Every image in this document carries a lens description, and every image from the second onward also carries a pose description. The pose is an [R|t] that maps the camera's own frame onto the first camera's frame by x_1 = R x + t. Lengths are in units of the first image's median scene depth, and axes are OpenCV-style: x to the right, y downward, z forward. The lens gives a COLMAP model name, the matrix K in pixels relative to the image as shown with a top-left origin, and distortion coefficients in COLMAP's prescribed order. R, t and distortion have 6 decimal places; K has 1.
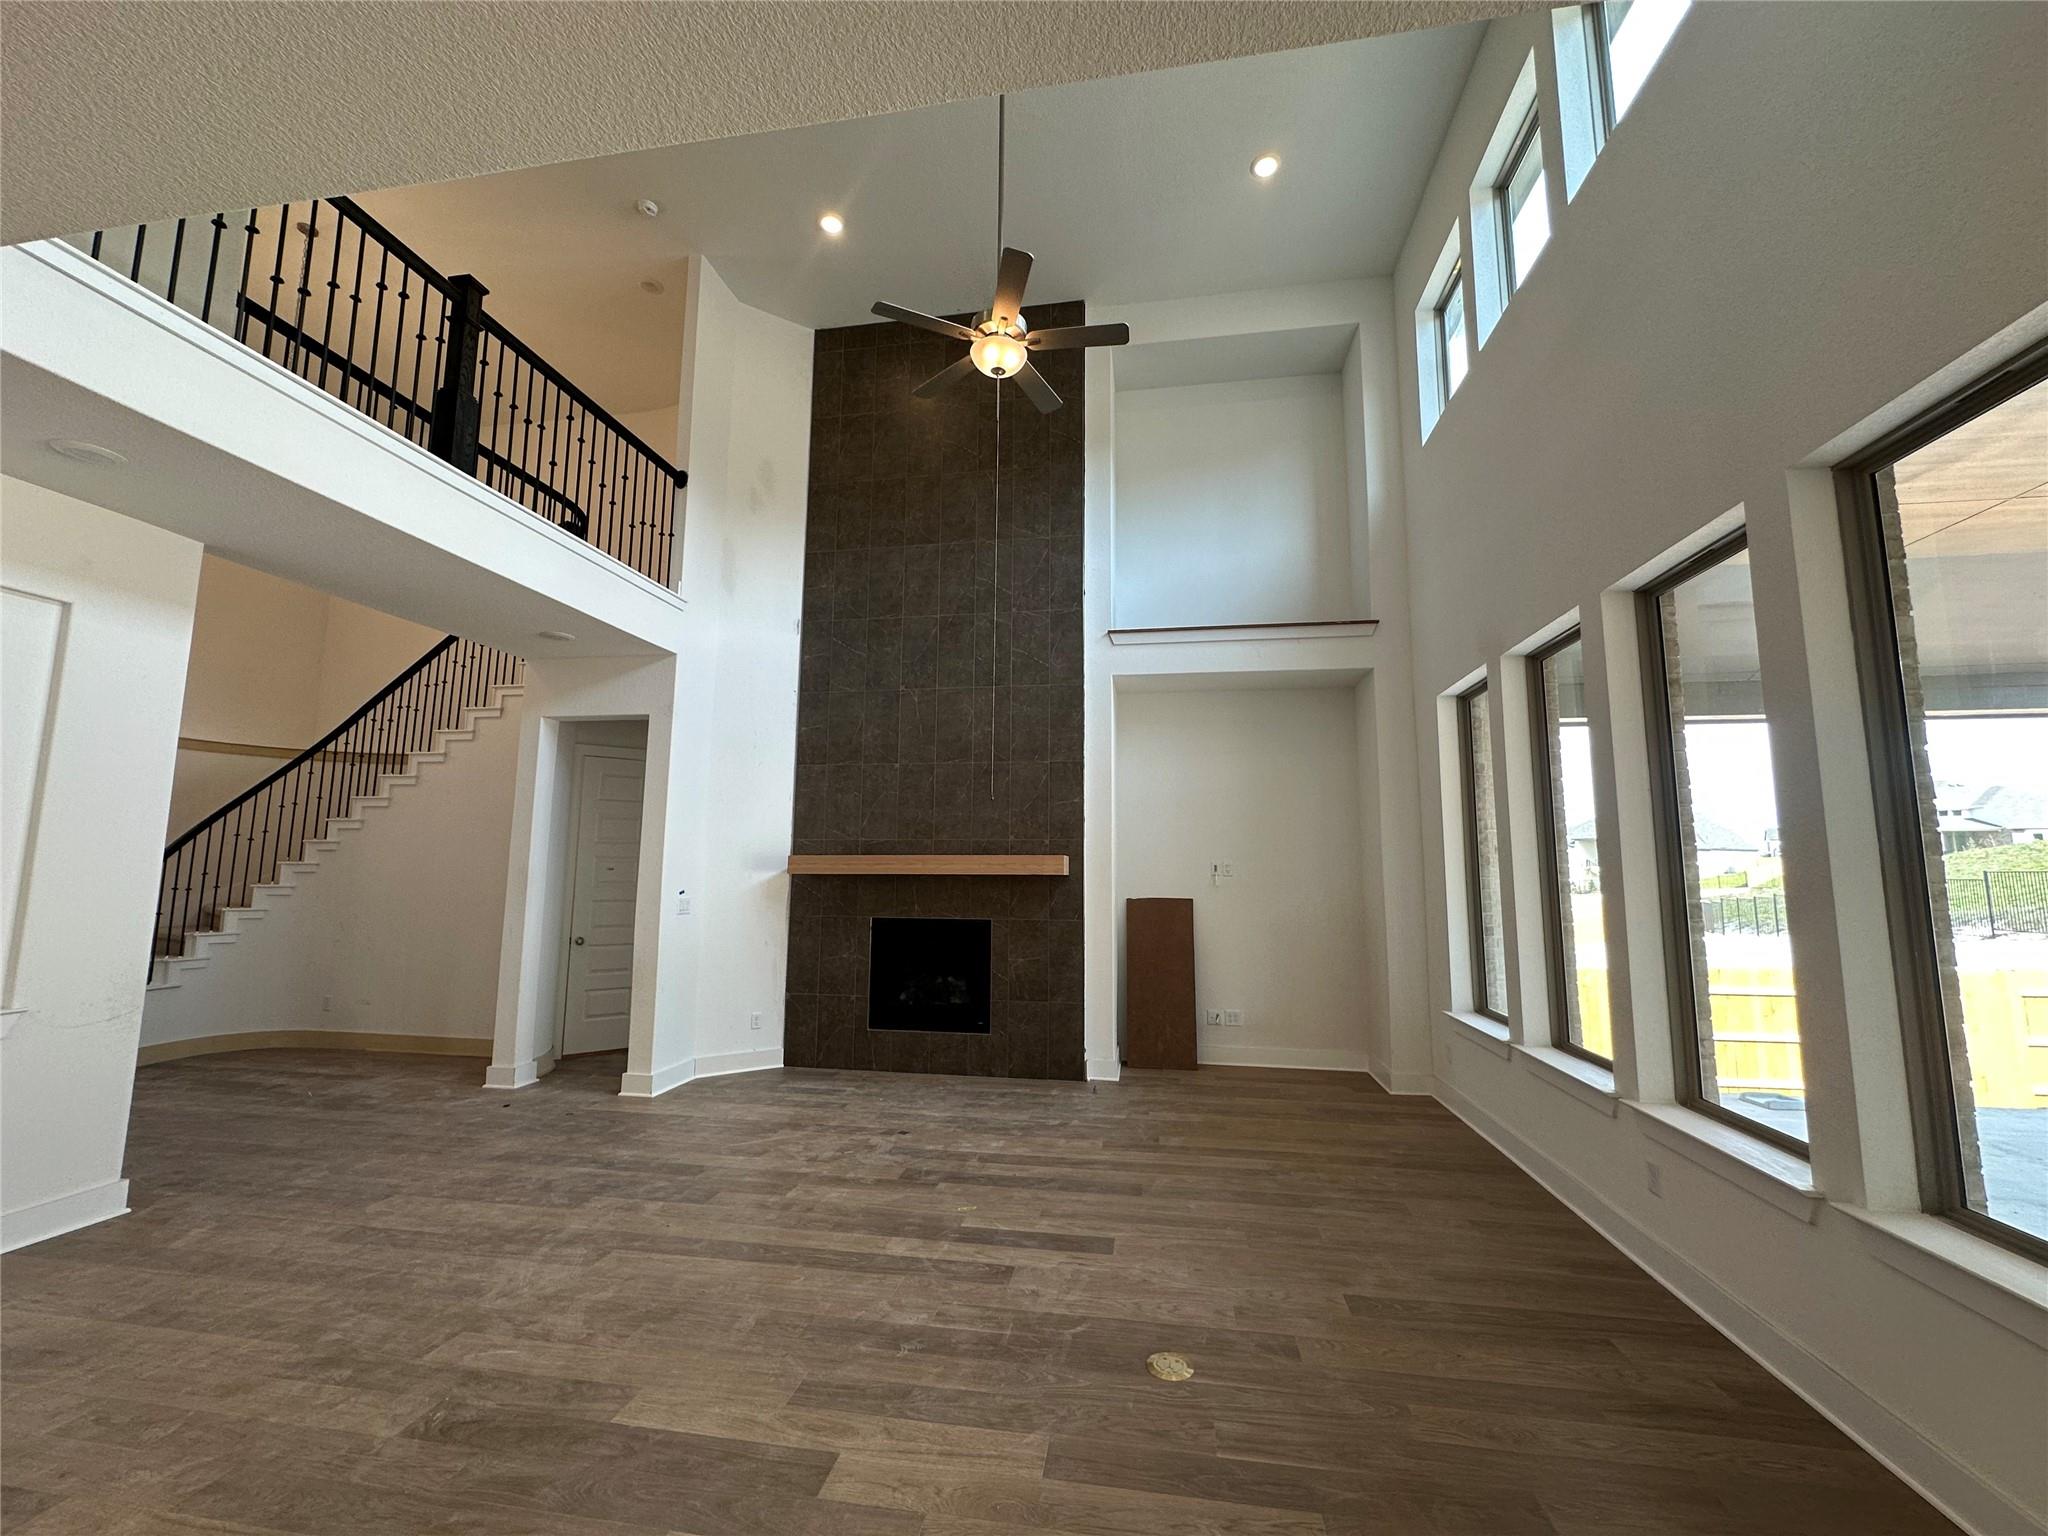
lens RADIAL K [[818.6, 0, 1022.8], [0, 818.6, 772.2], [0, 0, 1]] dist [-0.004014, 0.000467]
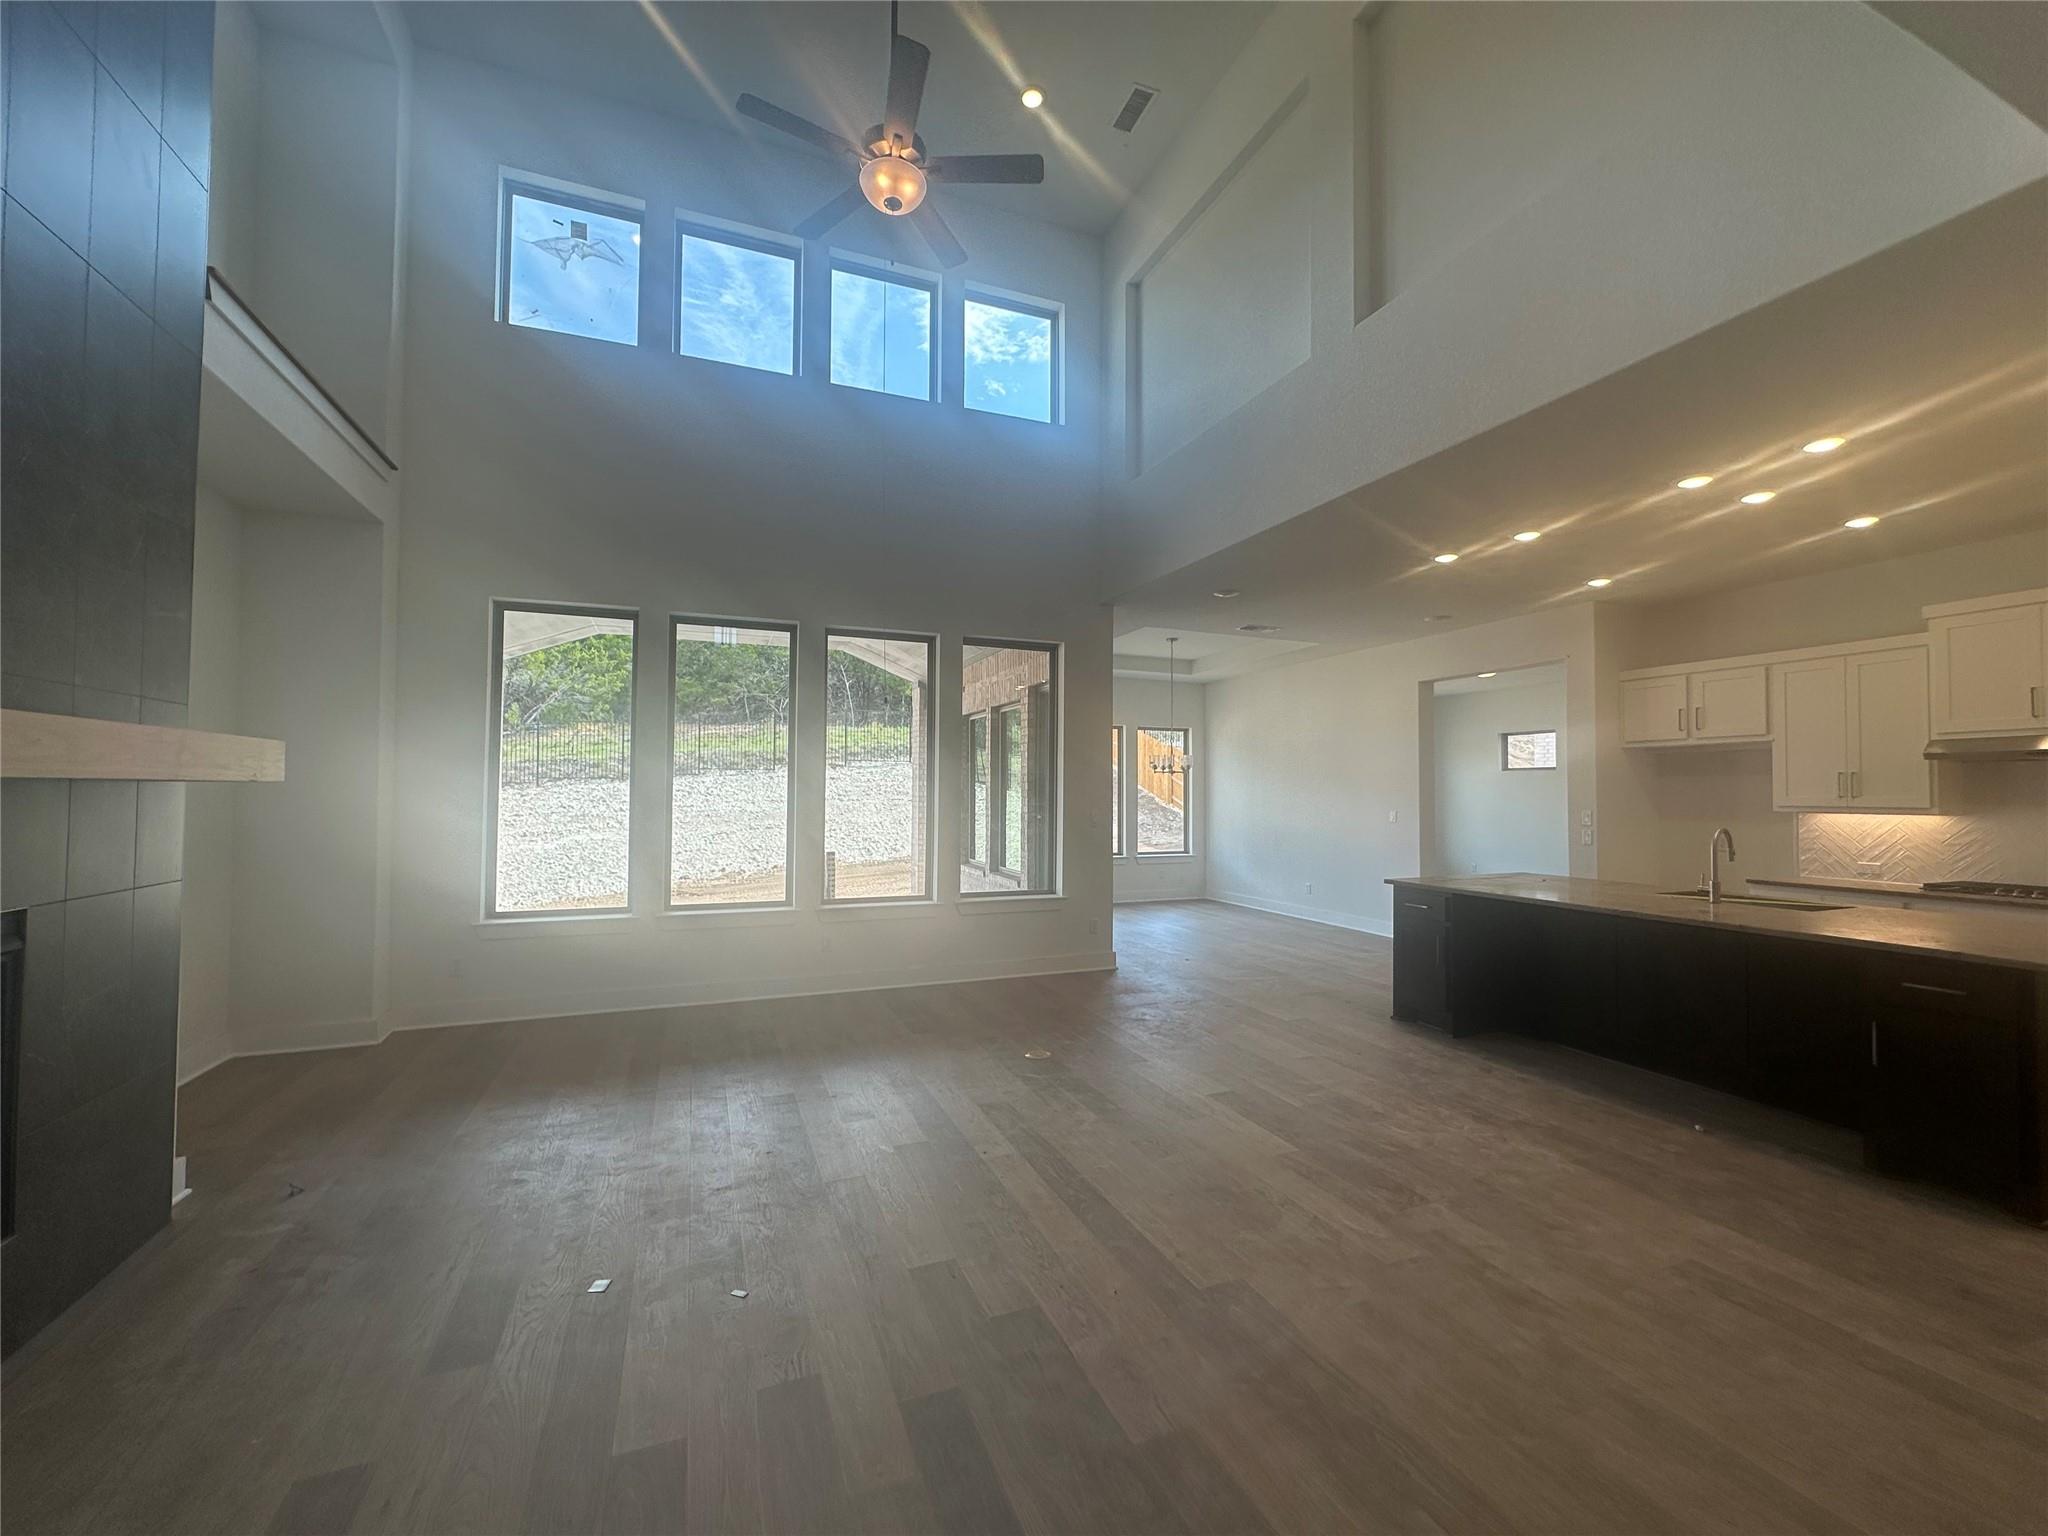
lens RADIAL K [[818.6, 0, 1020.5], [0, 818.6, 769.3], [0, 0, 1]] dist [-0.004014, 0.000467]
pose [[-0.517794, 0.016628, 0.855344, -0.764565], [-0.111765, 0.989927, -0.086903, 0.144119], [-0.848174, -0.140596, -0.510720, 1.144320]]
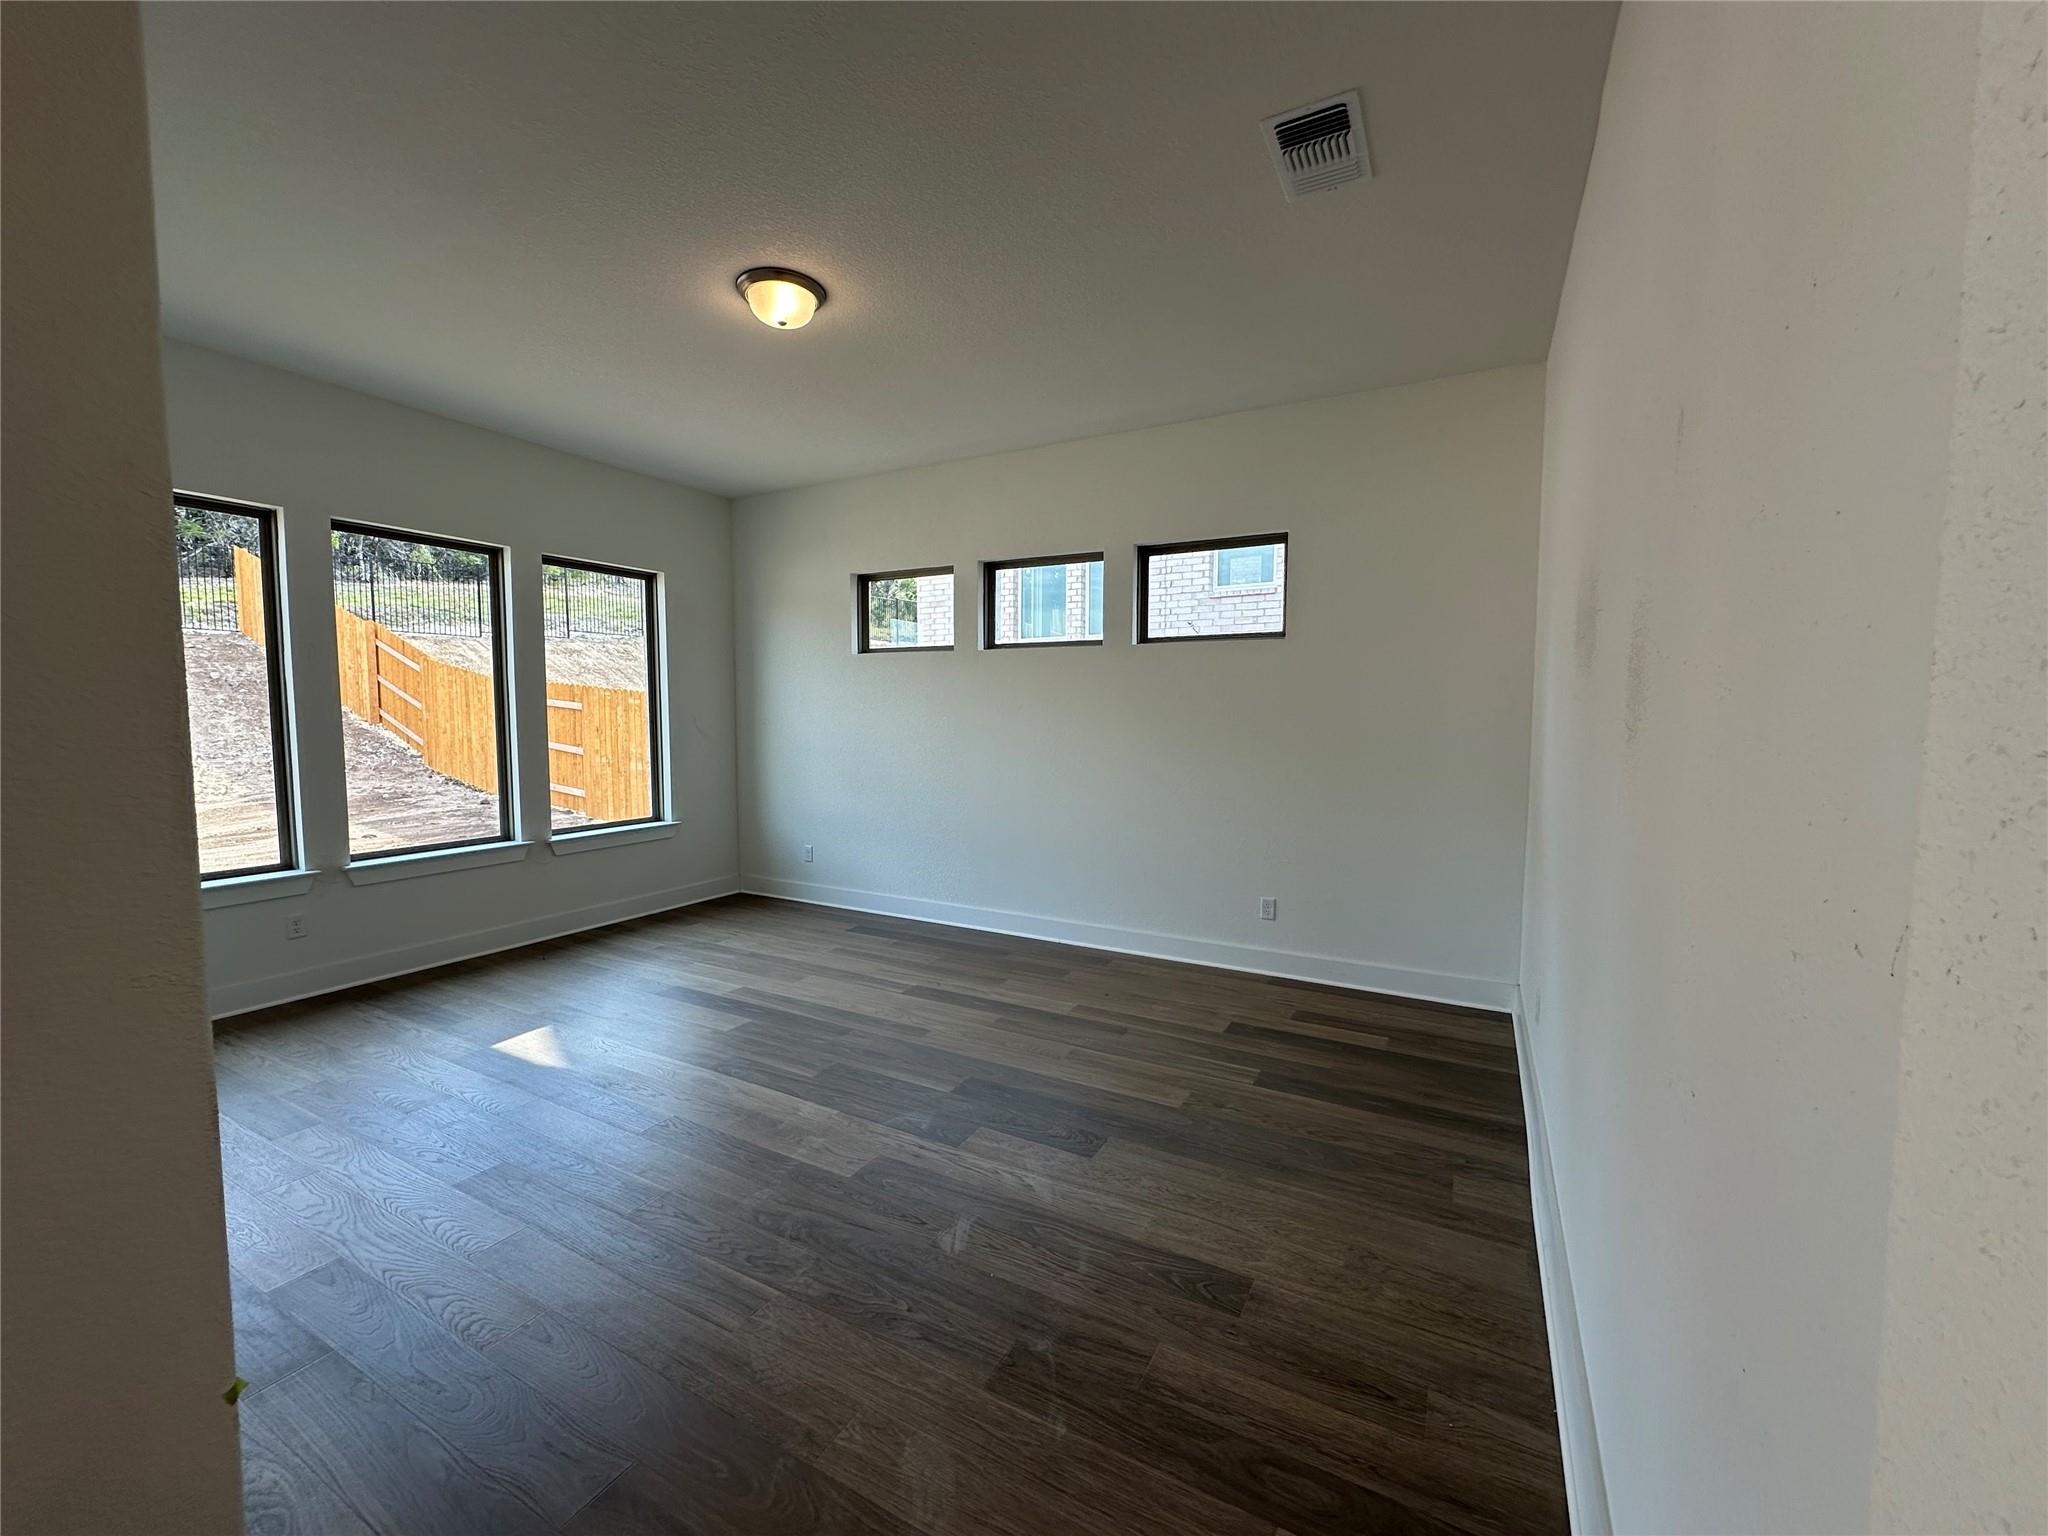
lens RADIAL K [[818.6, 0, 1037.6], [0, 818.6, 767.1], [0, 0, 1]] dist [-0.004014, 0.000467]
pose [[-0.948513, -0.031459, 0.315171, 0.034269], [-0.048350, 0.997774, -0.045917, -0.036421], [-0.313025, -0.058792, -0.947923, -0.448350]]
